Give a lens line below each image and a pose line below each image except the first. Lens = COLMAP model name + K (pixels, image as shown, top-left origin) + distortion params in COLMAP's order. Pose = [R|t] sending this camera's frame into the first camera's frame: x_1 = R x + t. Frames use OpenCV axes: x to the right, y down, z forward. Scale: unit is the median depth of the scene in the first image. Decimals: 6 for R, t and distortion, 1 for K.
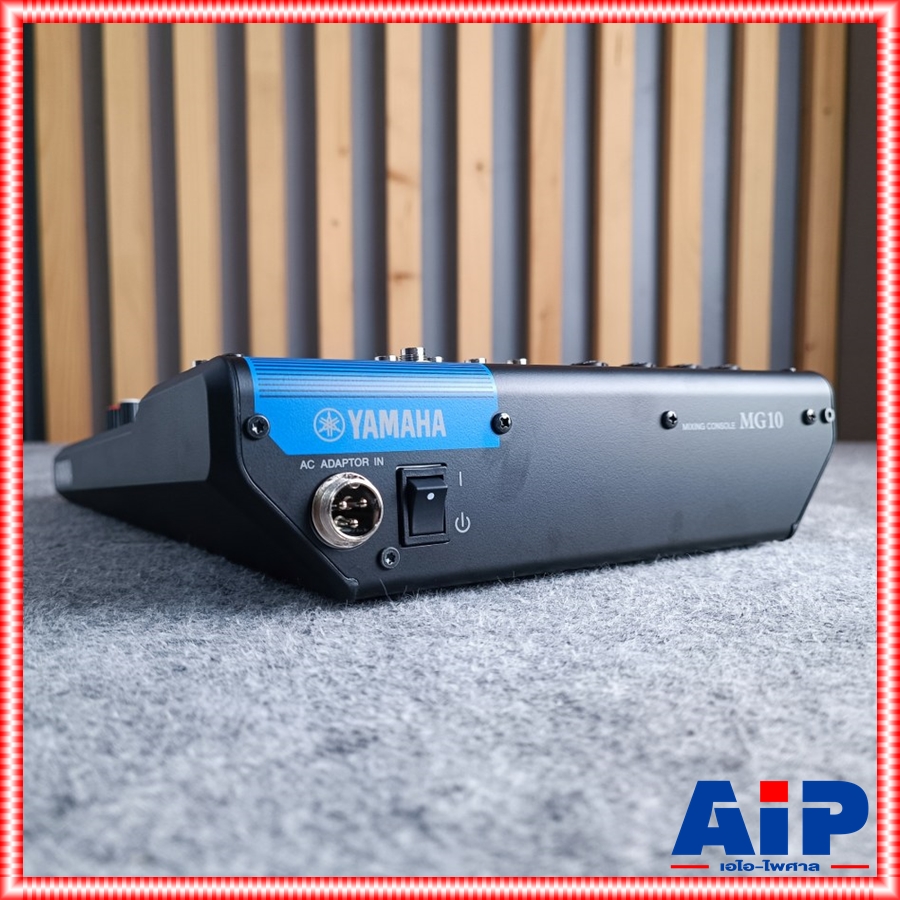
lens RADIAL K [[839.5, 0, 450.0], [0, 839.5, 450.0], [0, 0, 1]] dist [-0.003856, -0.009123]
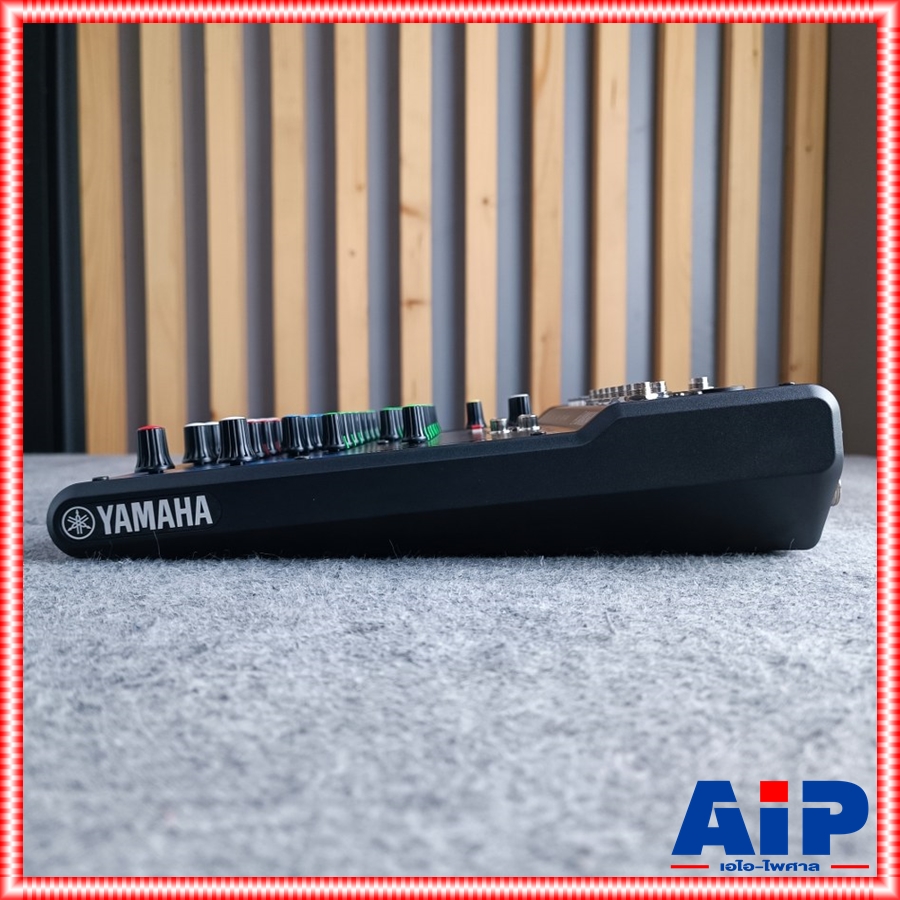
lens RADIAL K [[839.5, 0, 450.0], [0, 839.5, 450.0], [0, 0, 1]] dist [-0.003856, -0.009123]
pose [[0.999849, 0.001641, -0.017303, 0.060857], [-0.001987, 0.999798, -0.019990, 0.040021], [0.017266, 0.020021, 0.999650, -0.552252]]
